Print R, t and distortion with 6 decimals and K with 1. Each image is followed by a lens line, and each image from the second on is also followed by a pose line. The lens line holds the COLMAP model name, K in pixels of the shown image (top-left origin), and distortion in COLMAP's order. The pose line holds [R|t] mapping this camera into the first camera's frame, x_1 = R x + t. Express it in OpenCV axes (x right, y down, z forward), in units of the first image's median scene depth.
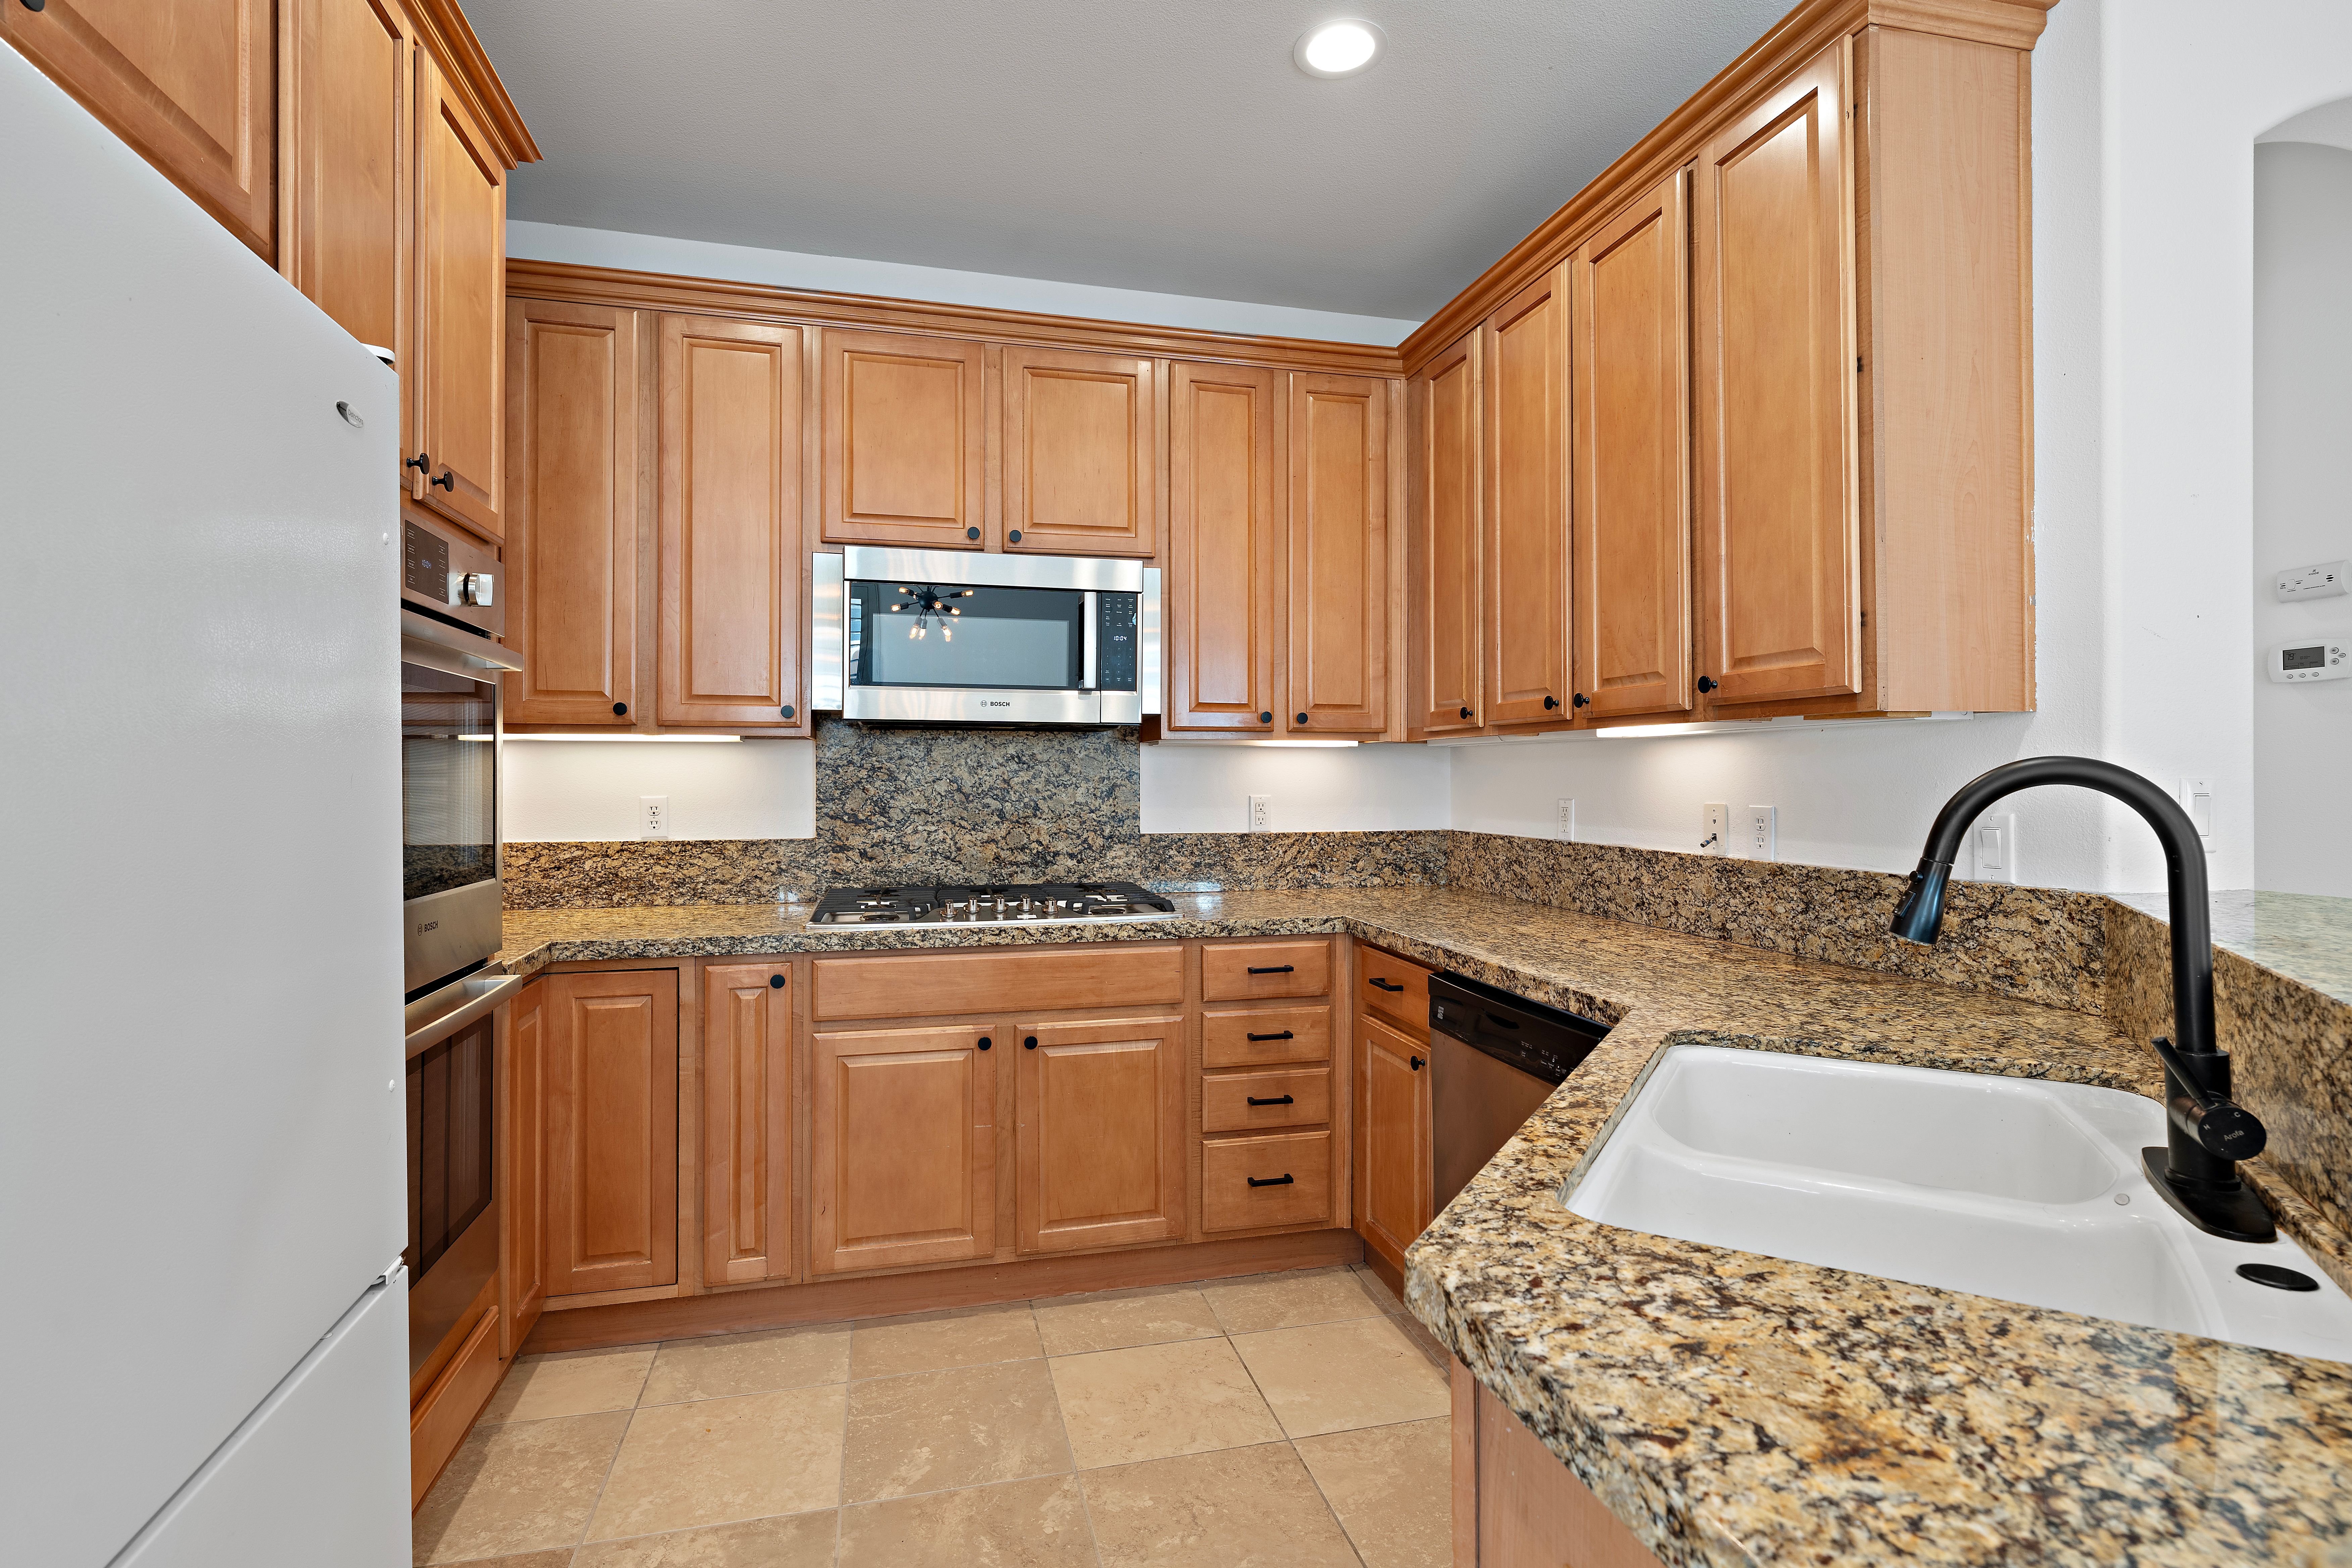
lens RADIAL K [[1153.6, 0, 1193.0], [0, 1153.6, 769.9], [0, 0, 1]] dist [0.000892, -0.000057]
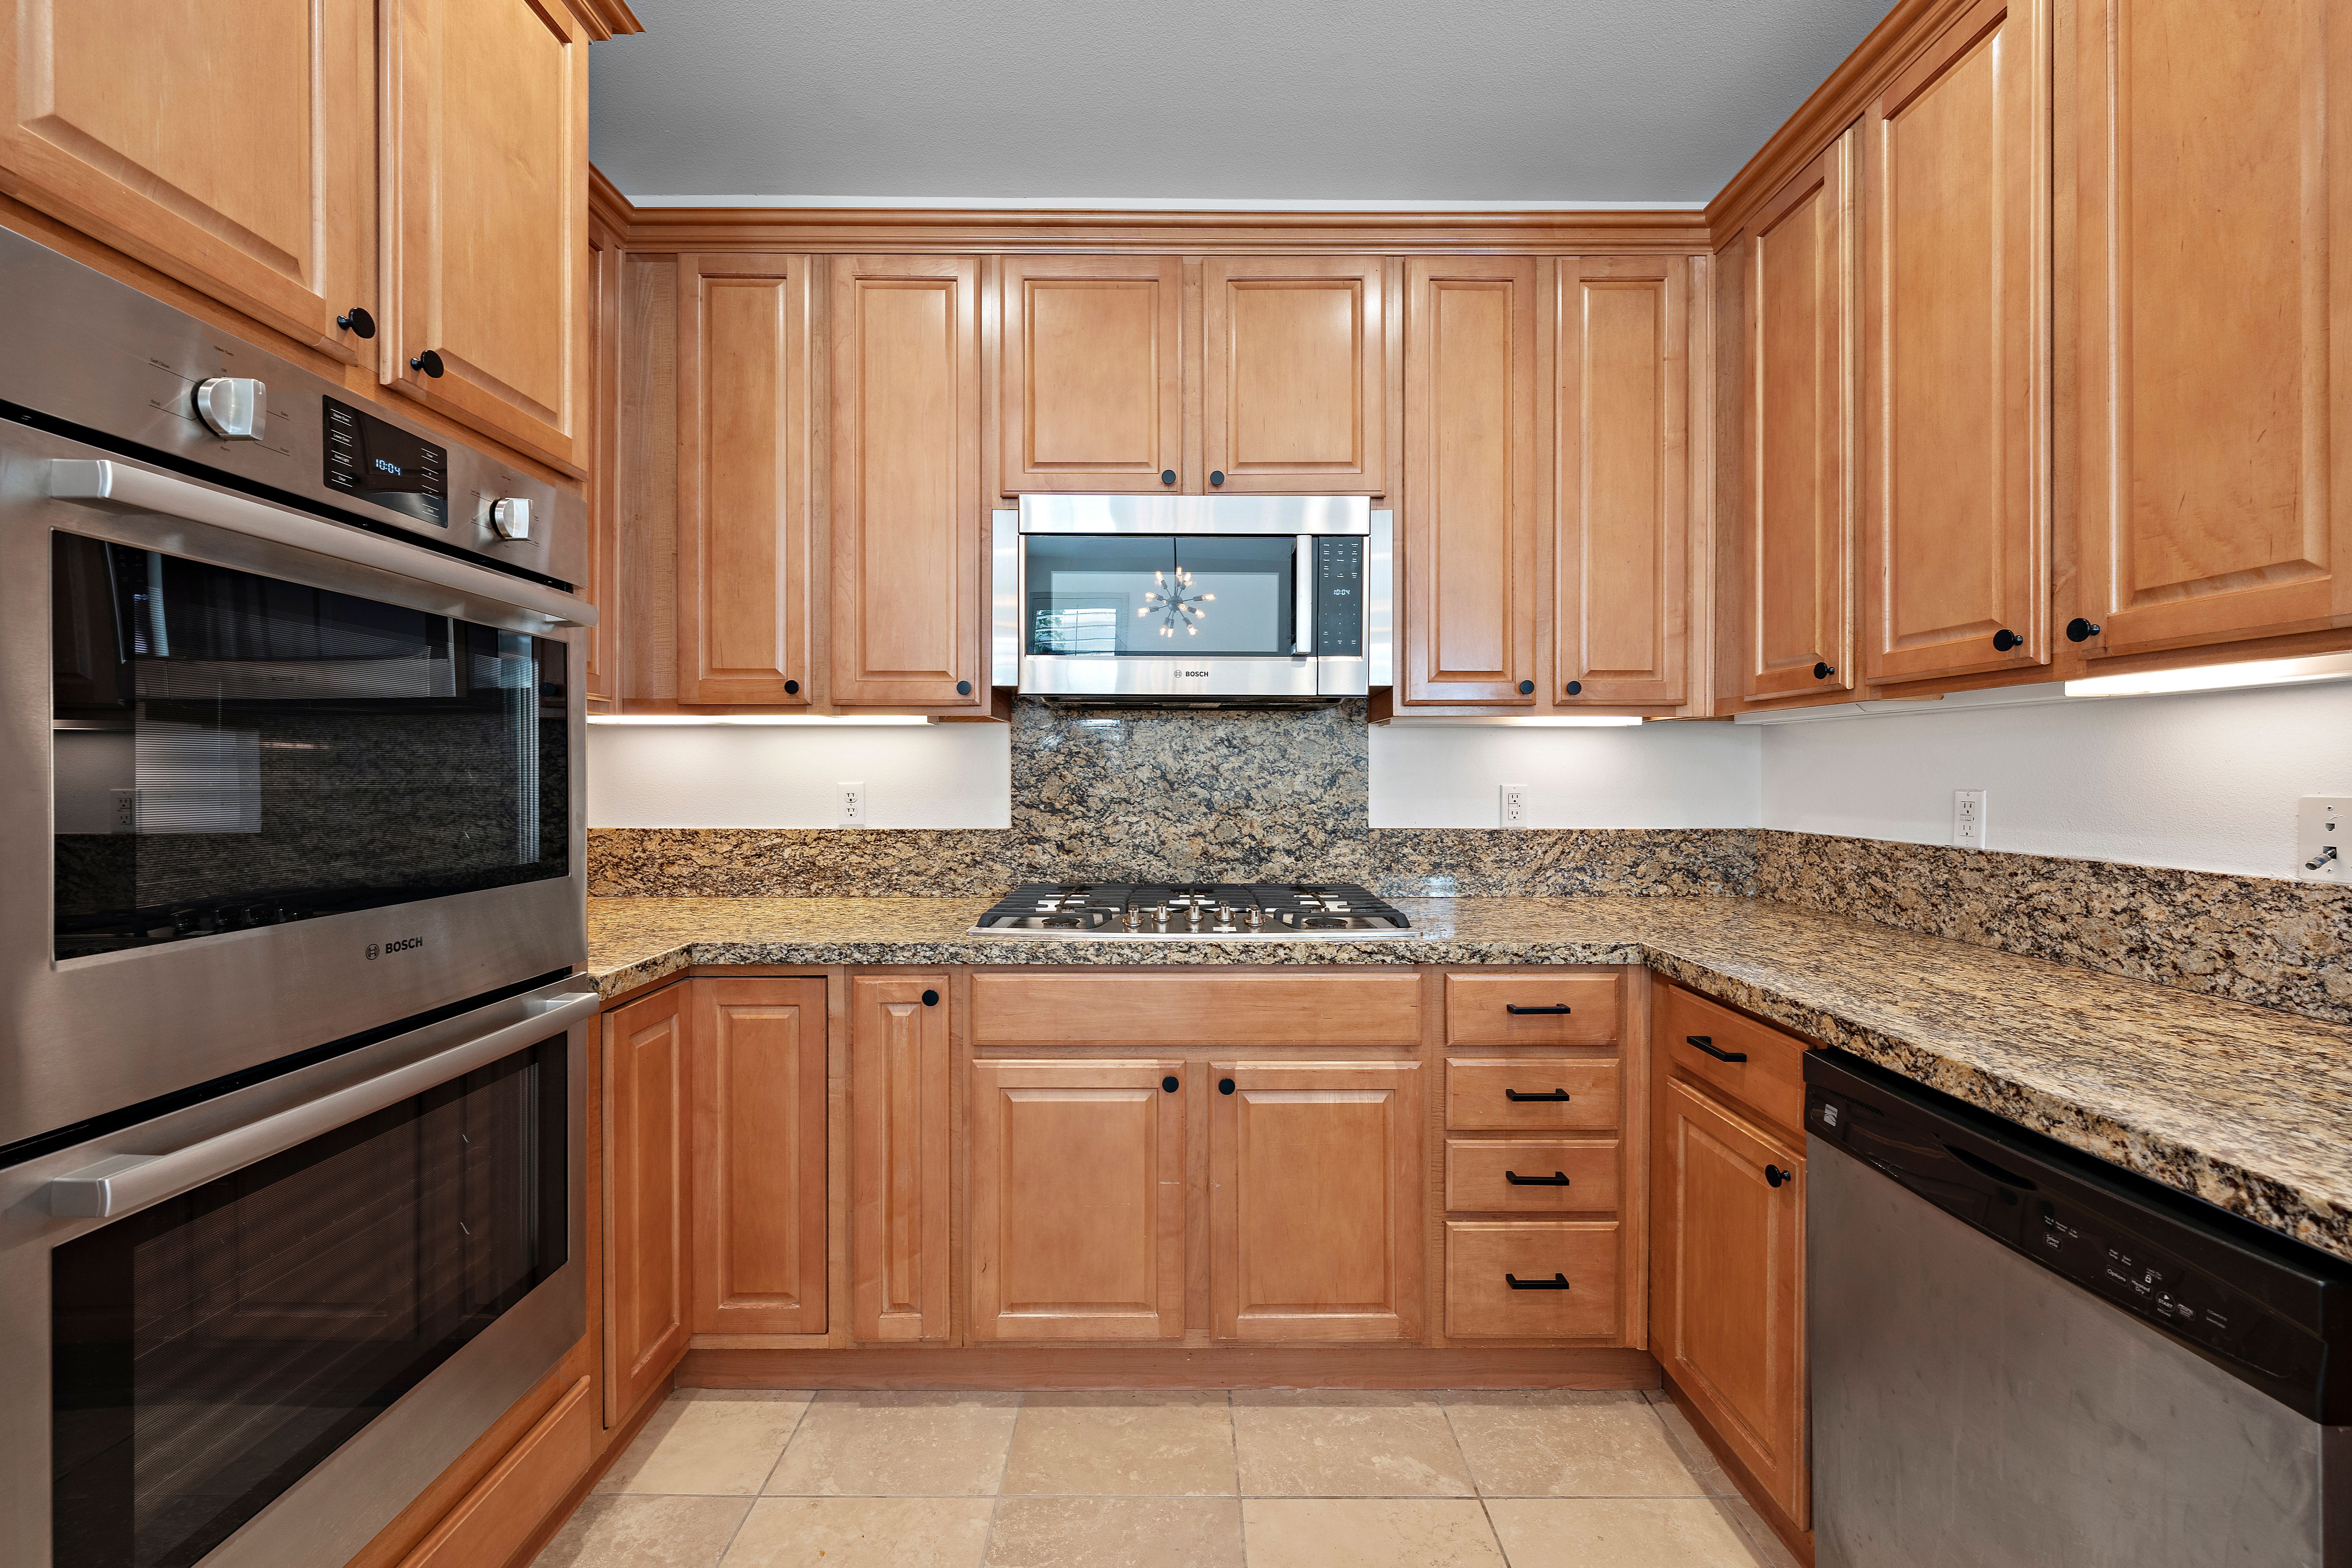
lens RADIAL K [[948.1, 0, 1170.6], [0, 948.1, 776.1], [0, 0, 1]] dist [-0.000595, -0.000429]
pose [[0.965494, 0.000902, -0.260422, -0.004963], [0.001341, 0.999964, 0.008434, 0.012038], [0.260420, -0.008493, 0.965458, 0.333120]]
